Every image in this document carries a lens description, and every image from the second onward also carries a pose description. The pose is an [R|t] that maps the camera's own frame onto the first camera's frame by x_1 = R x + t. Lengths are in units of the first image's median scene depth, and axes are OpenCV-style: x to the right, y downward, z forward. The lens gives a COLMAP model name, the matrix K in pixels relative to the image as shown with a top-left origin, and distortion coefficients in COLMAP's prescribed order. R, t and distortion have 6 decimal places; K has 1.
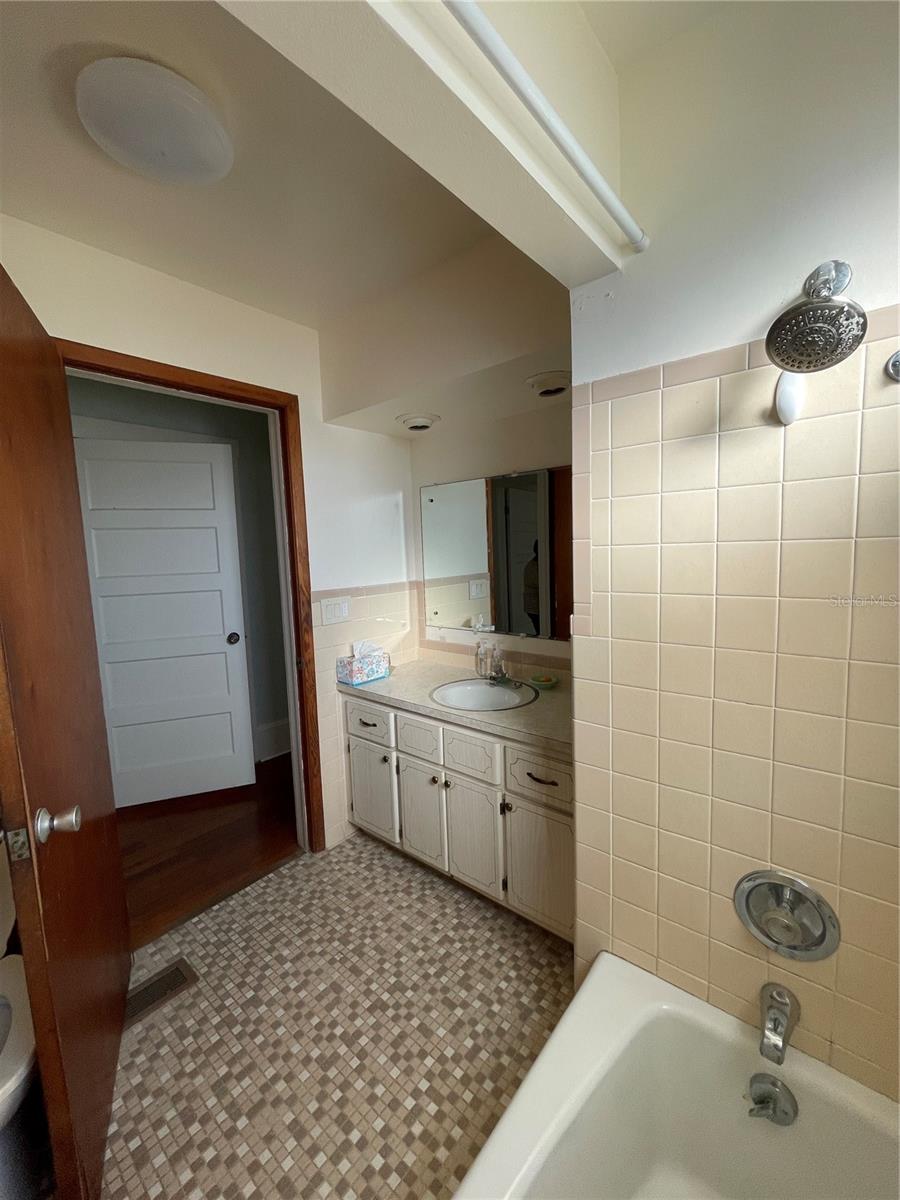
lens RADIAL K [[479.7, 0, 447.7], [0, 479.7, 598.4], [0, 0, 1]] dist [-0.002799, -0.001149]
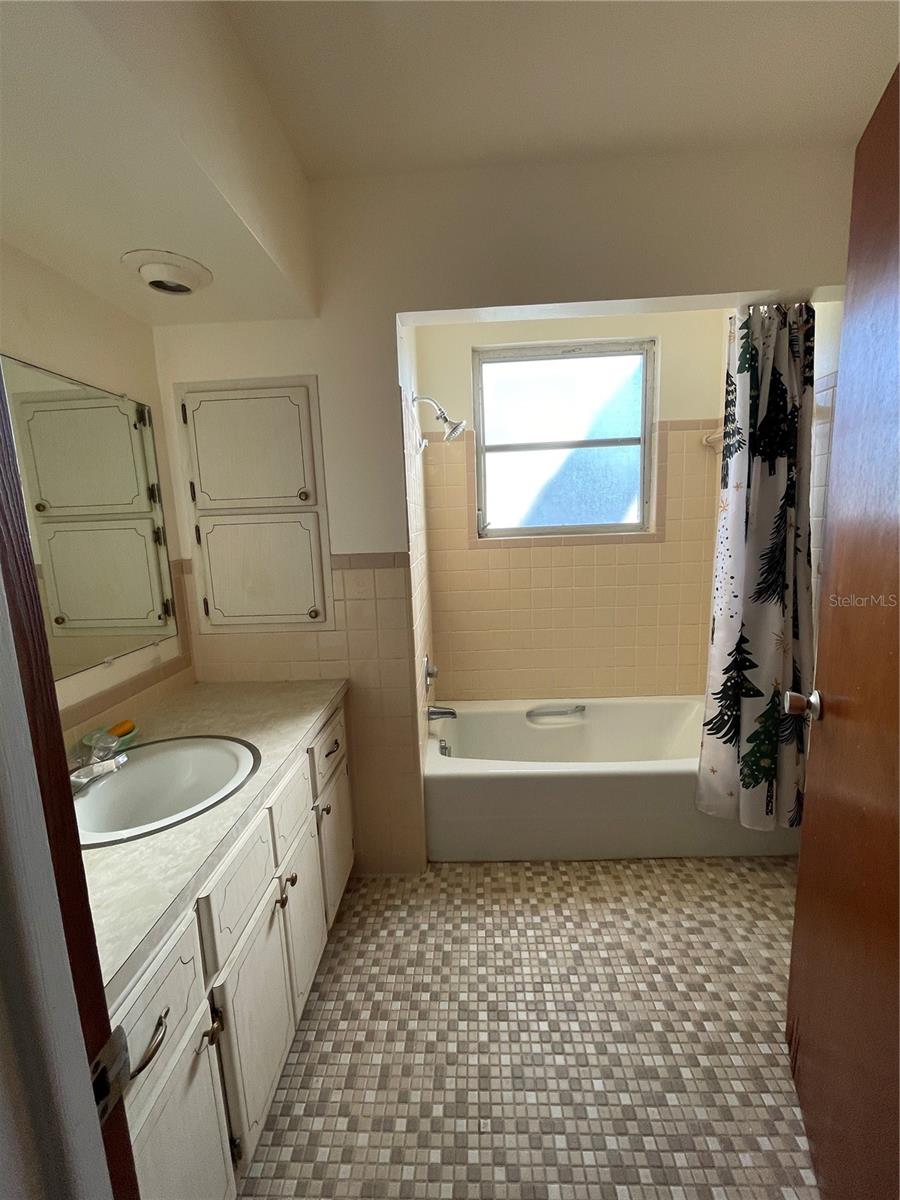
lens RADIAL K [[479.7, 0, 449.7], [0, 479.7, 599.1], [0, 0, 1]] dist [-0.002799, -0.001149]
pose [[-0.614713, -0.062941, 0.786236, -0.746777], [0.140123, 0.972241, 0.187385, -0.065439], [-0.776205, 0.225358, -0.588829, 1.432757]]
